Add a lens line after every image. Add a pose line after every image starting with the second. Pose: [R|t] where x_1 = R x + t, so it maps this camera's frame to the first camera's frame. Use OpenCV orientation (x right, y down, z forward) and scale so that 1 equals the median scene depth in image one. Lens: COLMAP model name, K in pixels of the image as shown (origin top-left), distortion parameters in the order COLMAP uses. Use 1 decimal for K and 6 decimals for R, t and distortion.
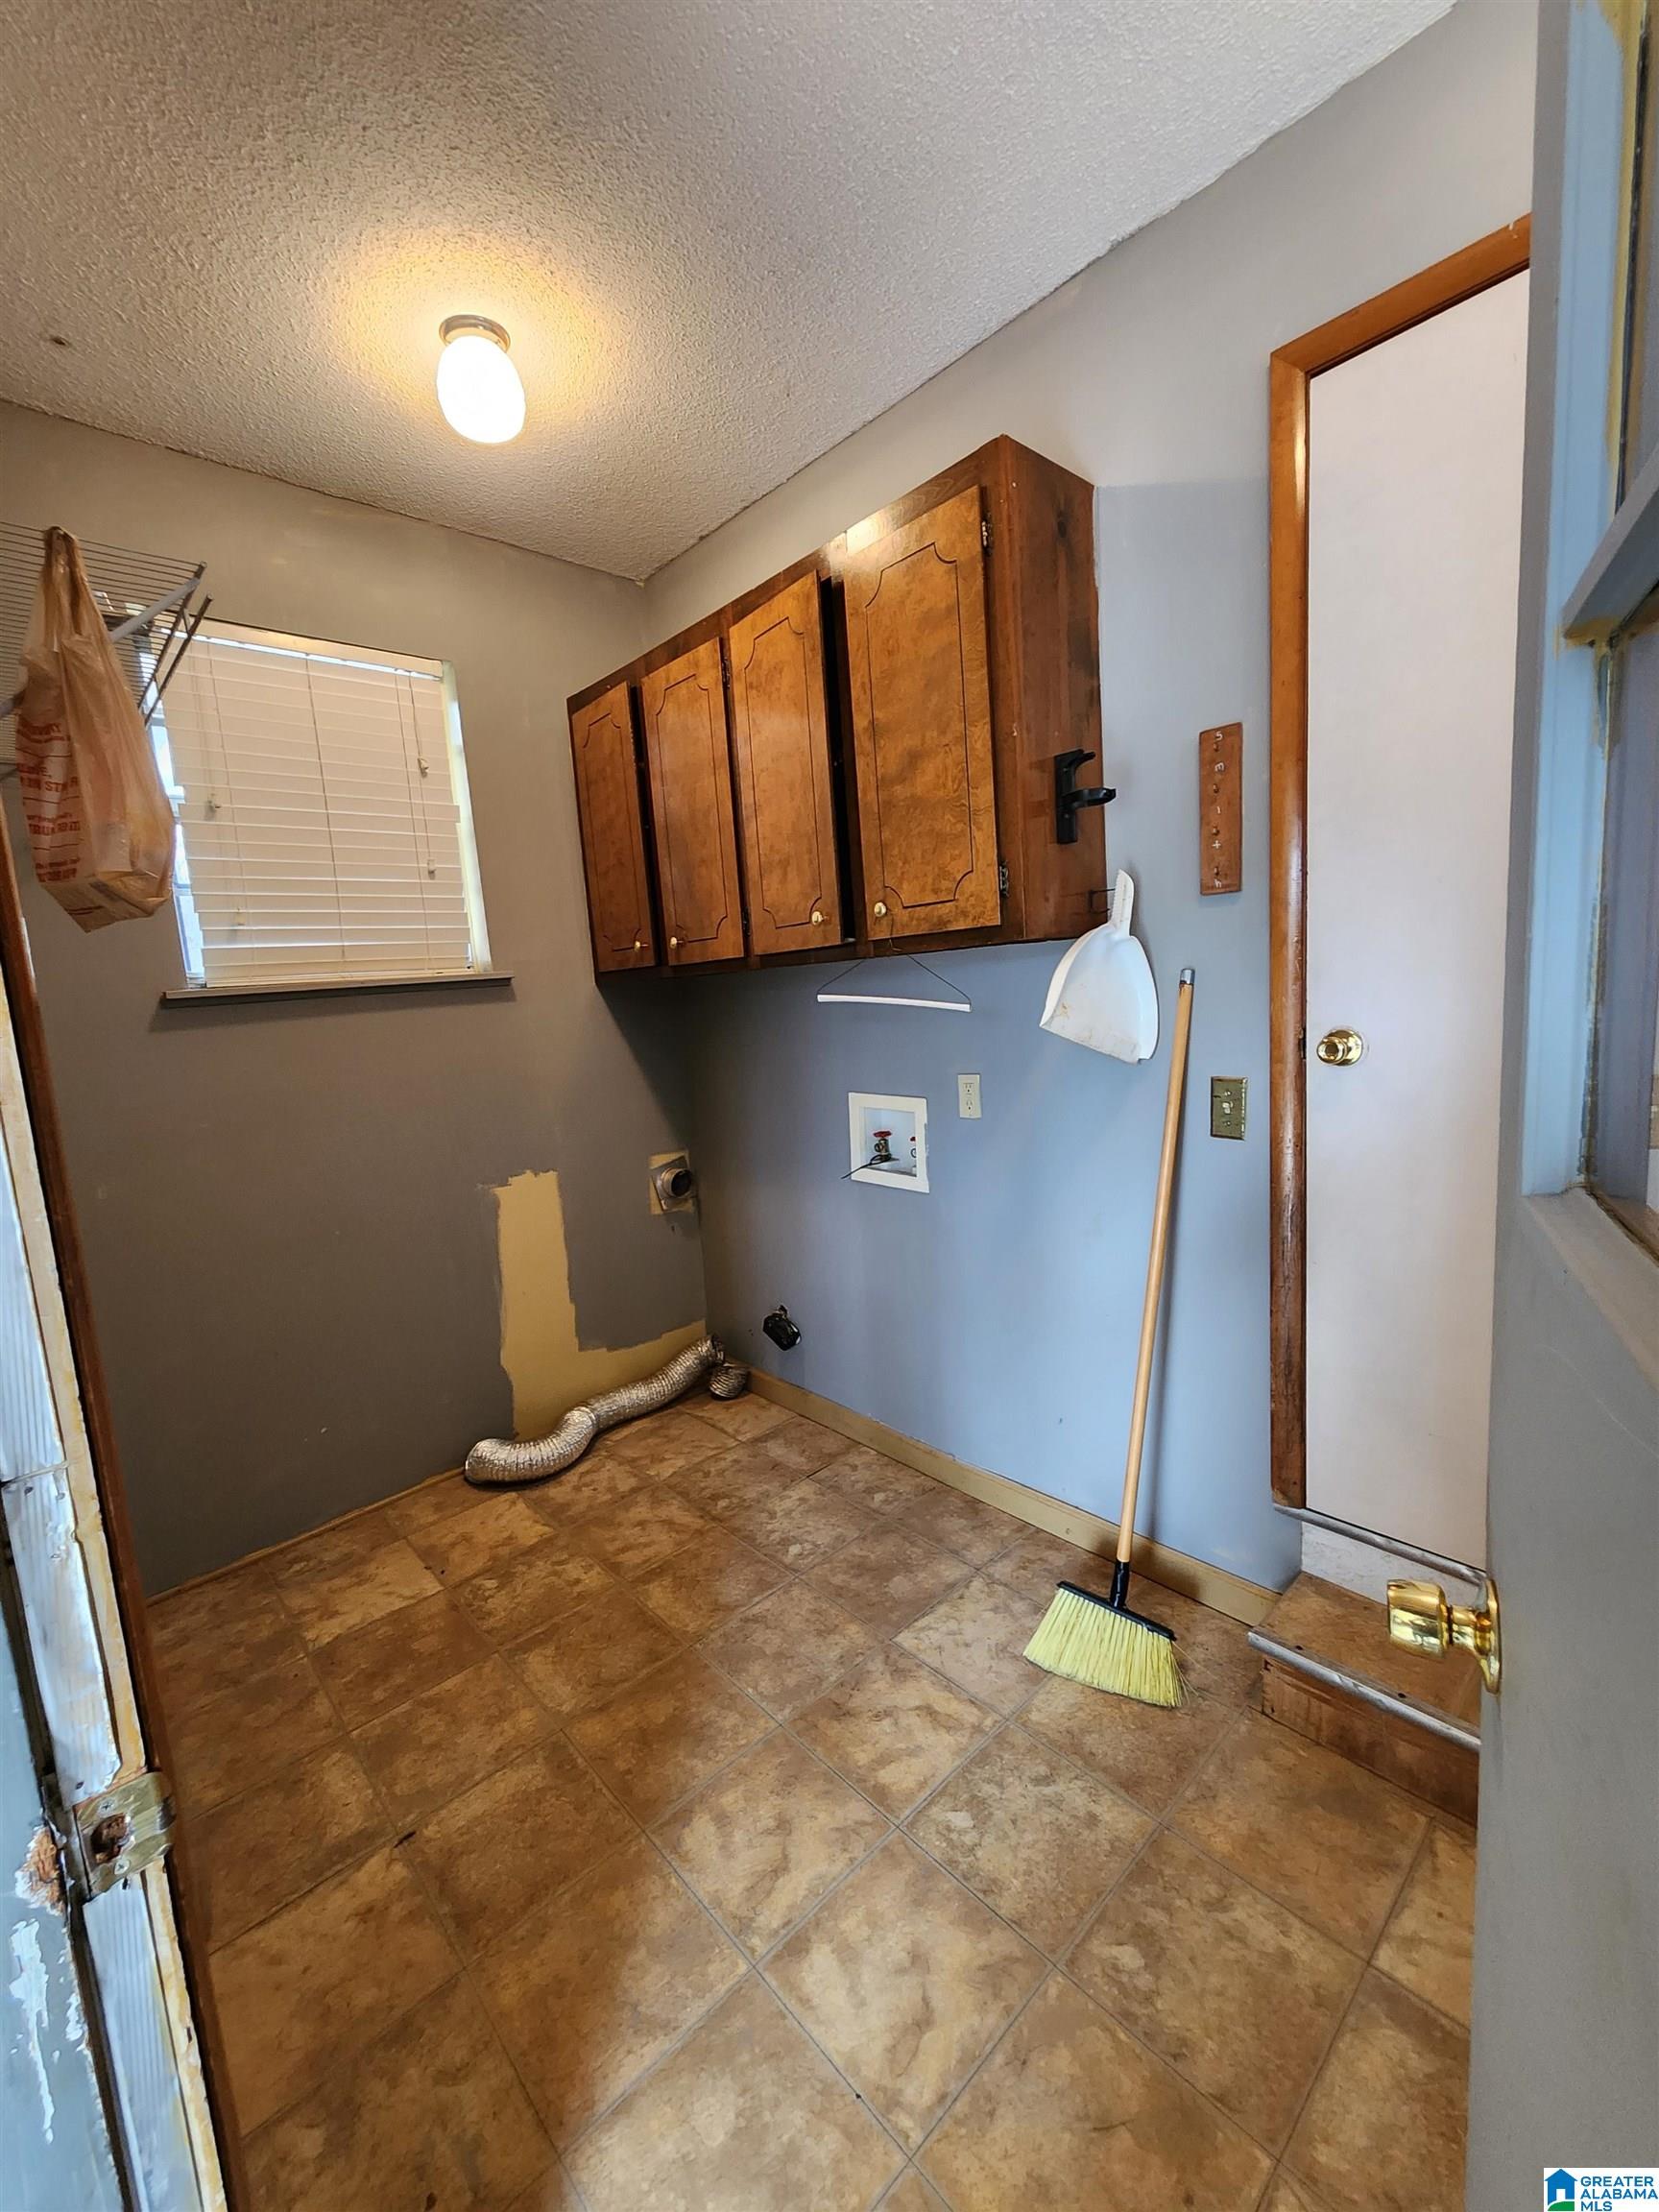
lens RADIAL K [[941.9, 0, 829.5], [0, 941.9, 1106.0], [0, 0, 1]] dist [0.009993, -0.000665]
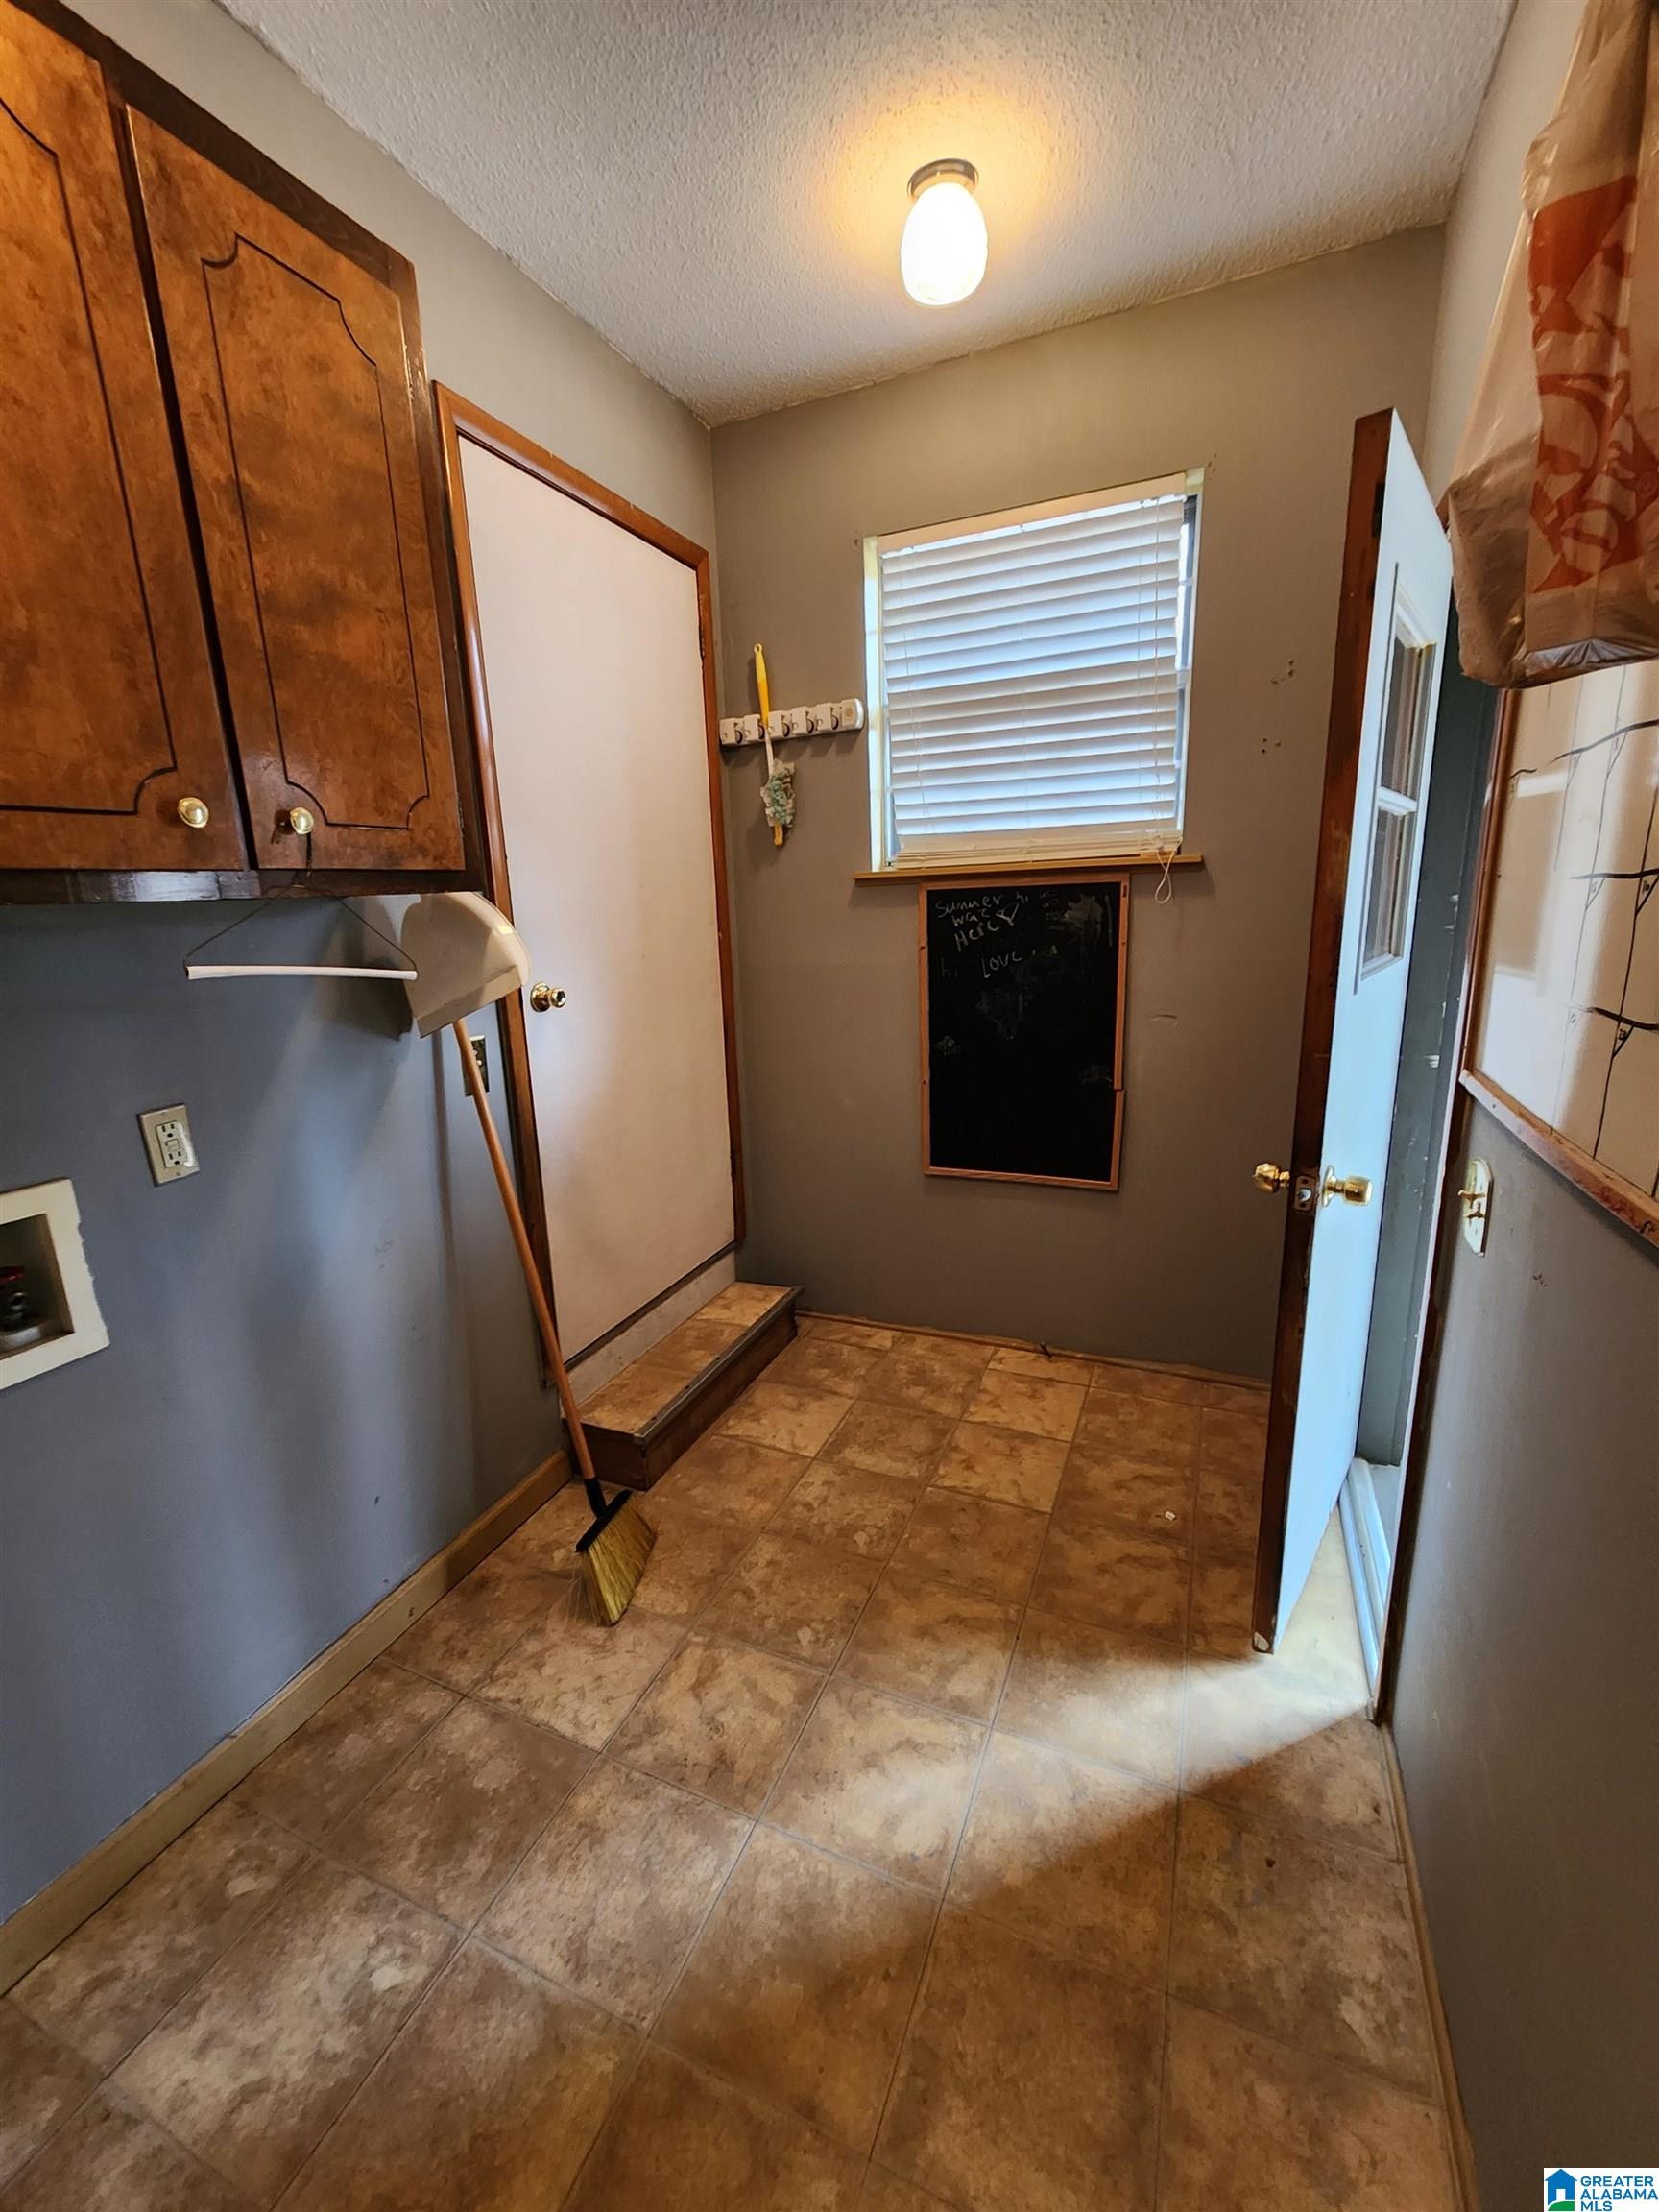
lens RADIAL K [[900.9, 0, 829.5], [0, 900.9, 1106.0], [0, 0, 1]] dist [0.012992, 0.000135]
pose [[-0.409561, -0.123192, 0.903927, -0.690567], [0.183654, 0.959422, 0.213967, -0.100848], [-0.893606, 0.253642, -0.370317, 1.035602]]
